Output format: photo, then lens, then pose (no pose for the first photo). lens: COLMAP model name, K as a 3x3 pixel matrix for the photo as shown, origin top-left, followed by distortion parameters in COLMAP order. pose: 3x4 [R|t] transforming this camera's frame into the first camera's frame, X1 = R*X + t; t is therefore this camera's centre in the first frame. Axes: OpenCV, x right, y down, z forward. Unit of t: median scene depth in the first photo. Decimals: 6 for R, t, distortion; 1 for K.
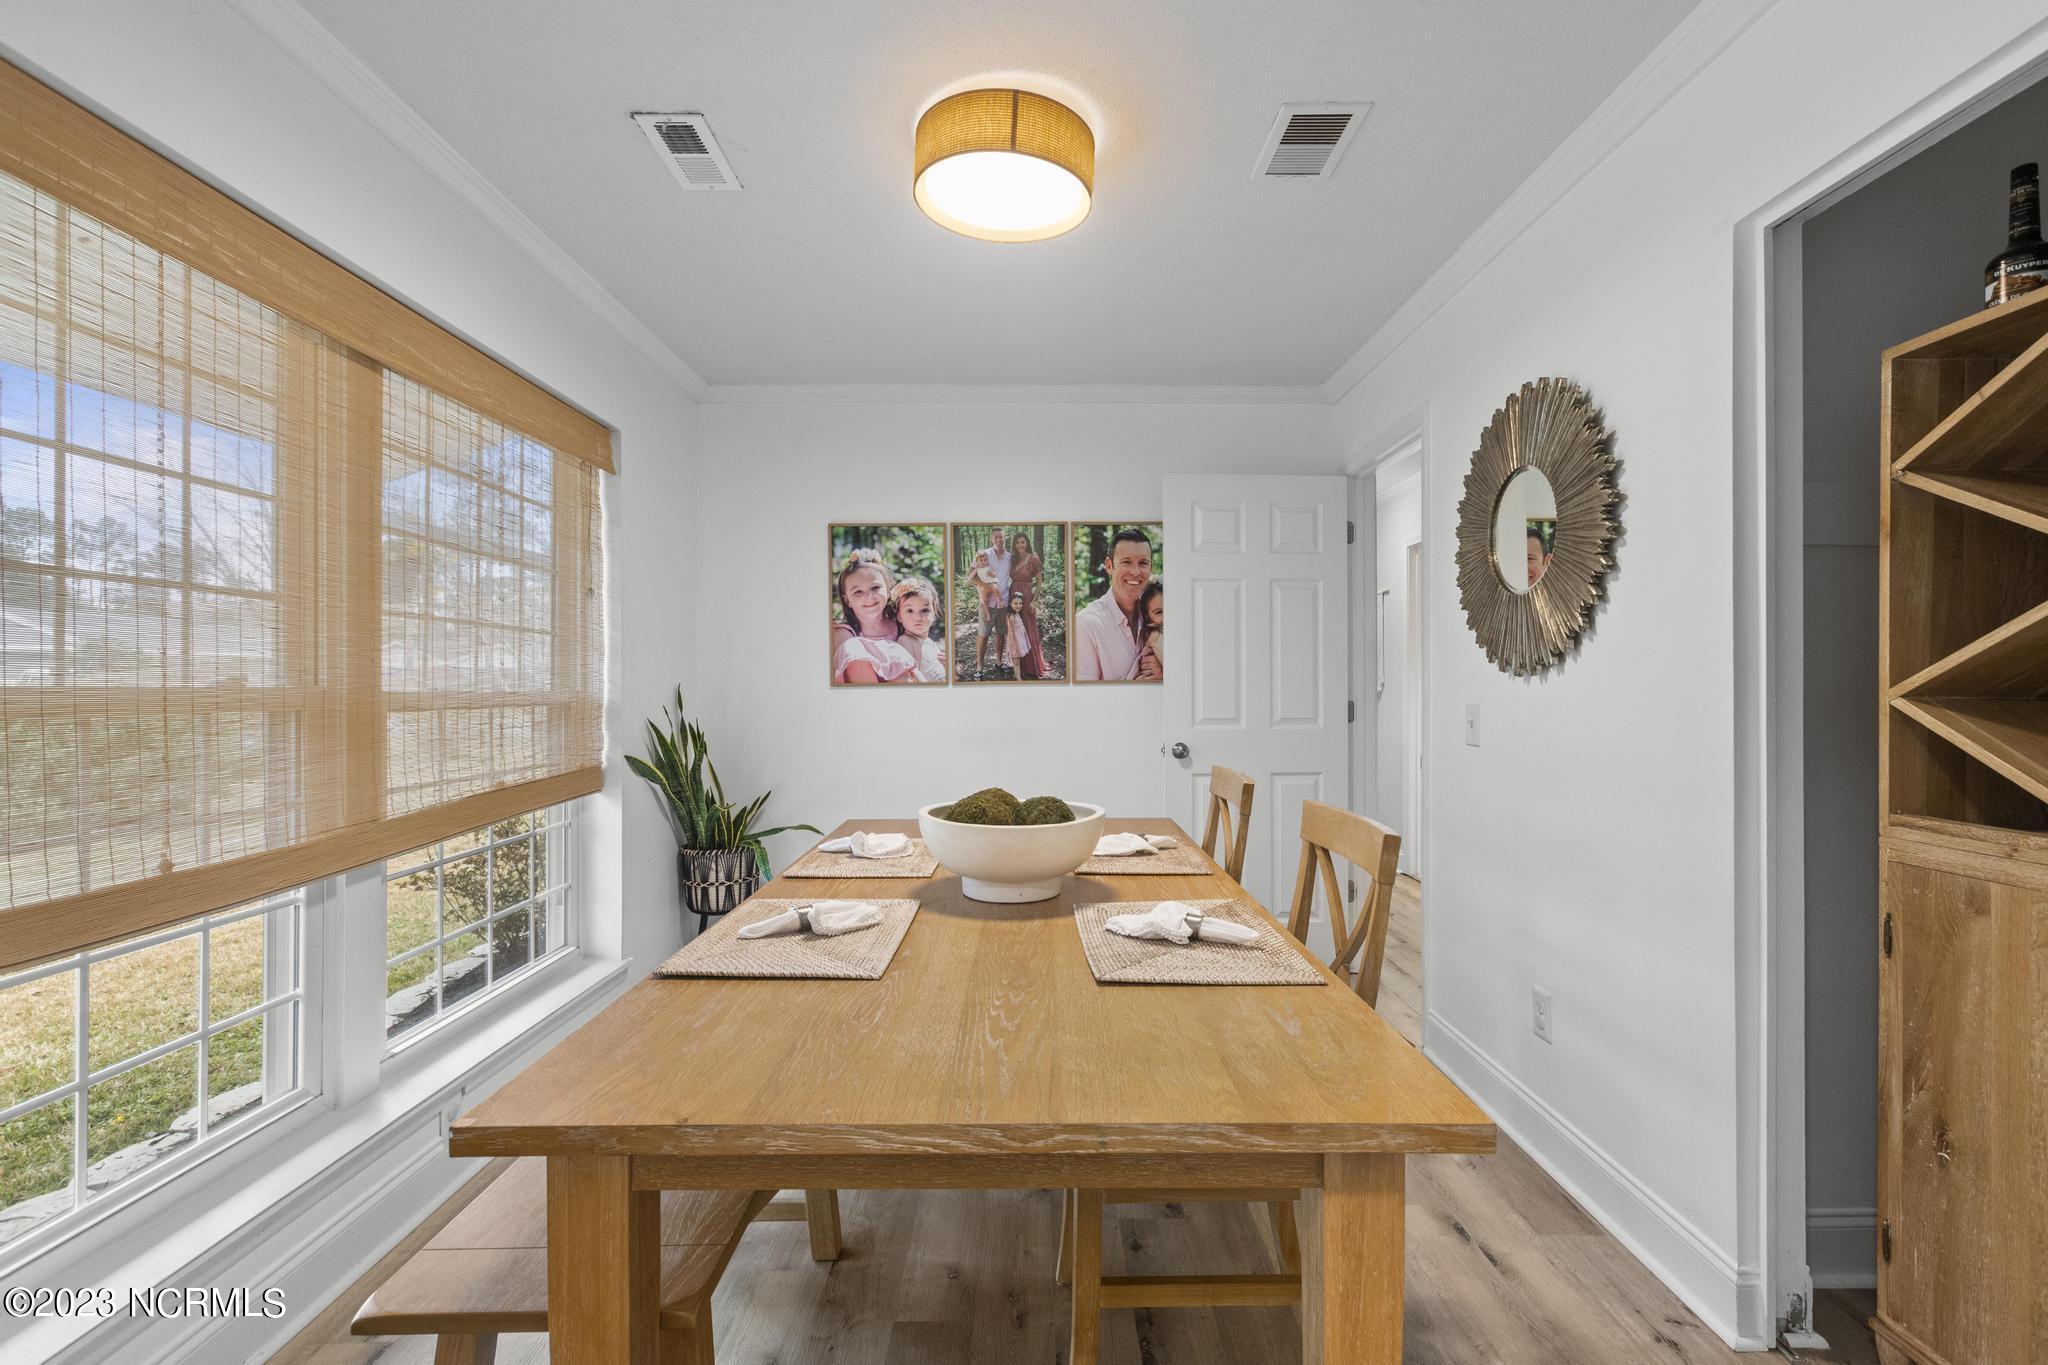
lens RADIAL K [[932.8, 0, 1028.6], [0, 932.8, 682.5], [0, 0, 1]] dist [0.002141, 0.001110]
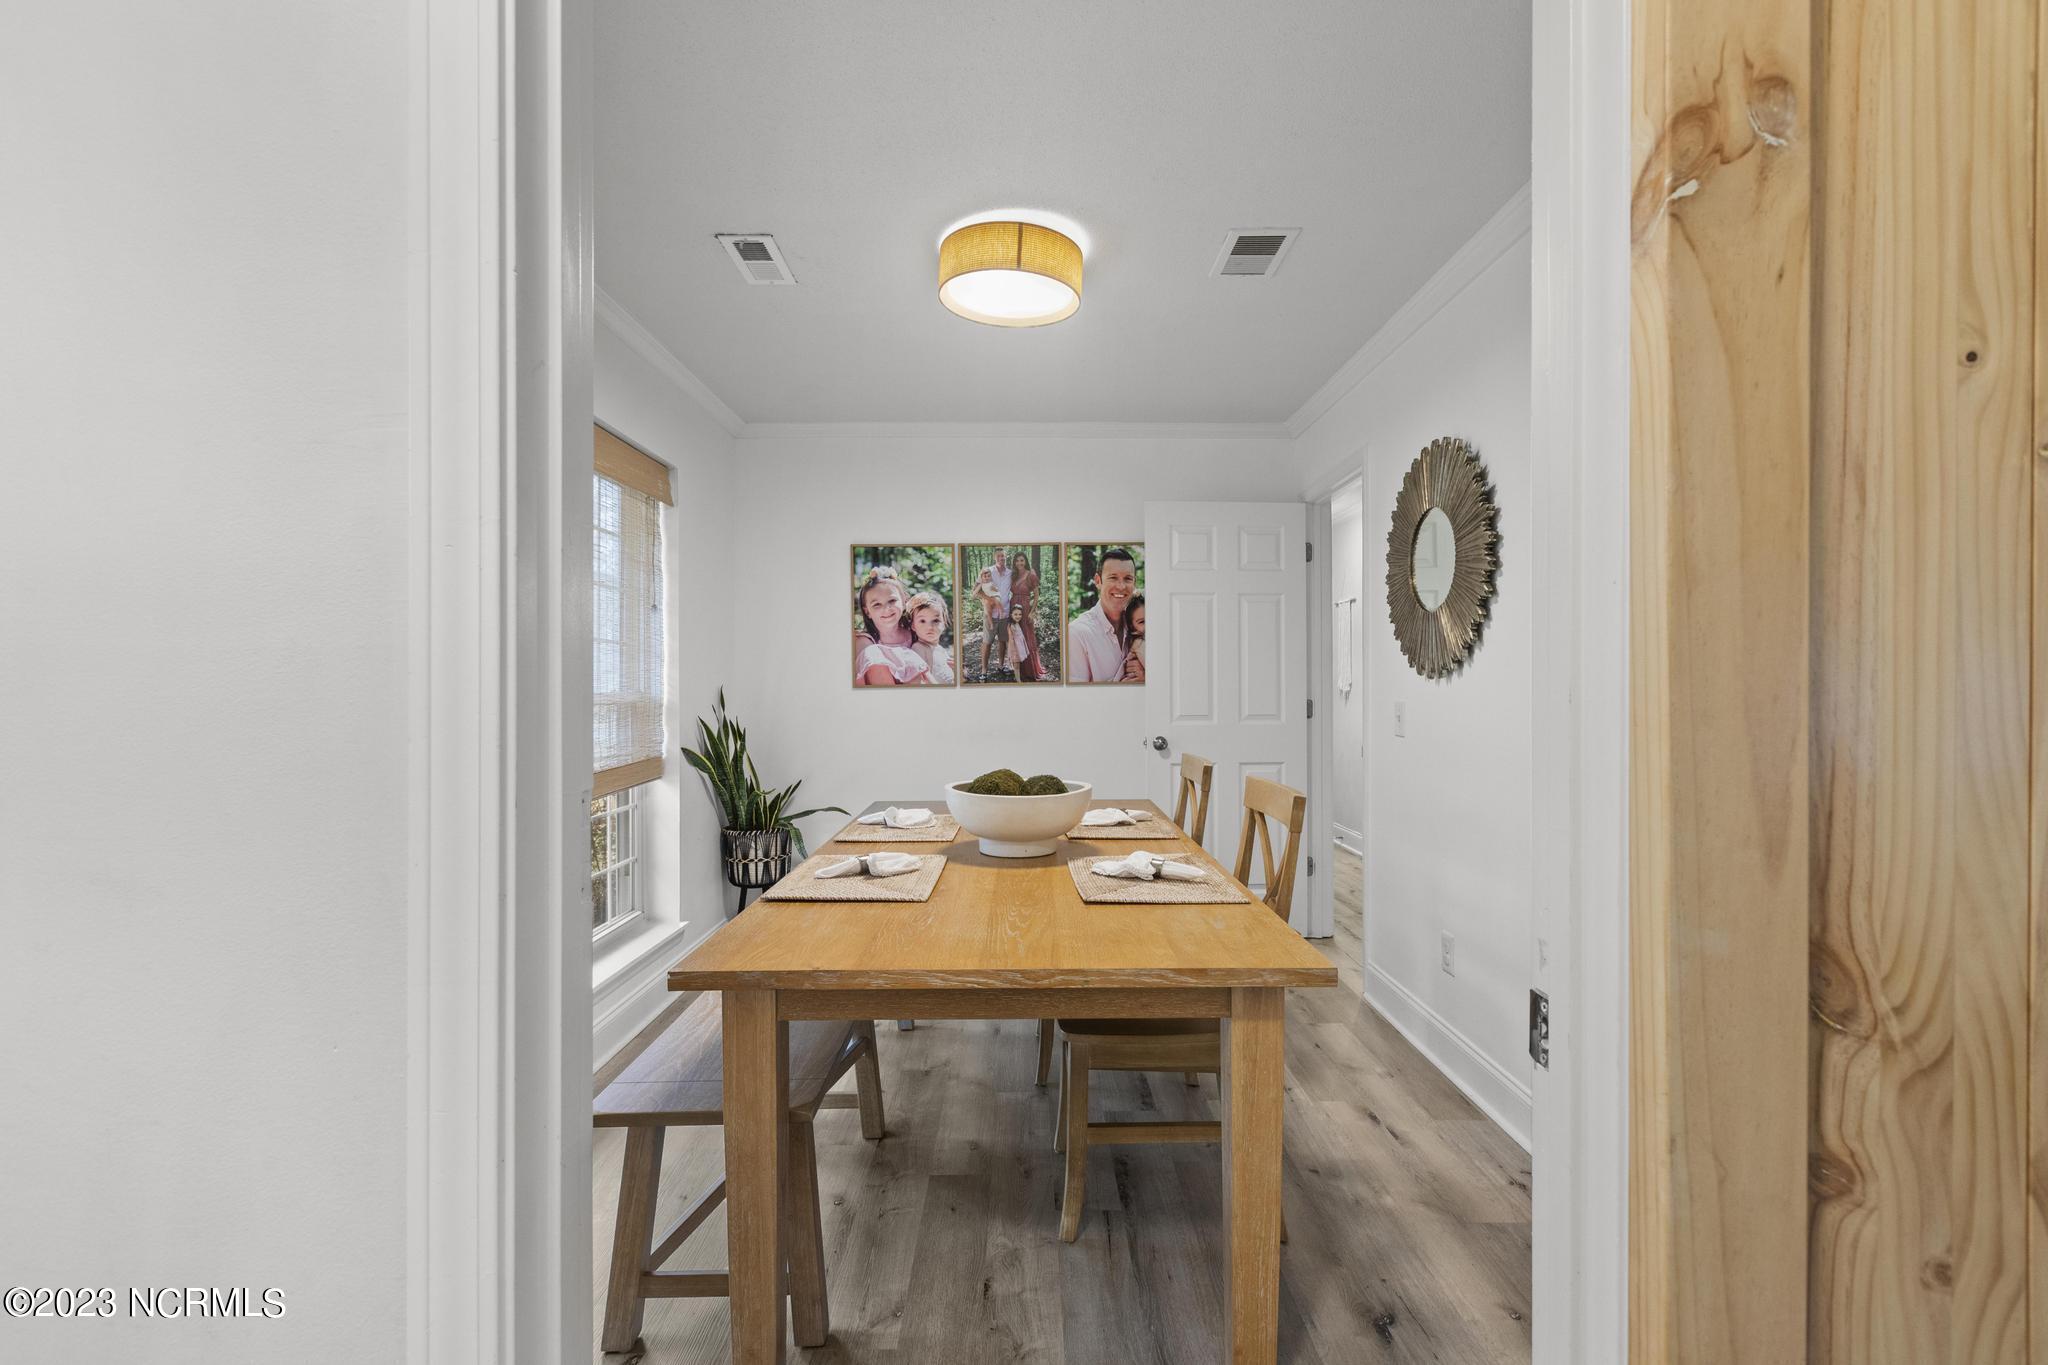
lens RADIAL K [[932.8, 0, 1028.6], [0, 932.8, 682.5], [0, 0, 1]] dist [0.002141, 0.001110]
pose [[0.999971, -0.001839, 0.007335, -0.012222], [0.001842, 0.999998, -0.000463, -0.002491], [-0.007334, 0.000476, 0.999973, -0.250212]]
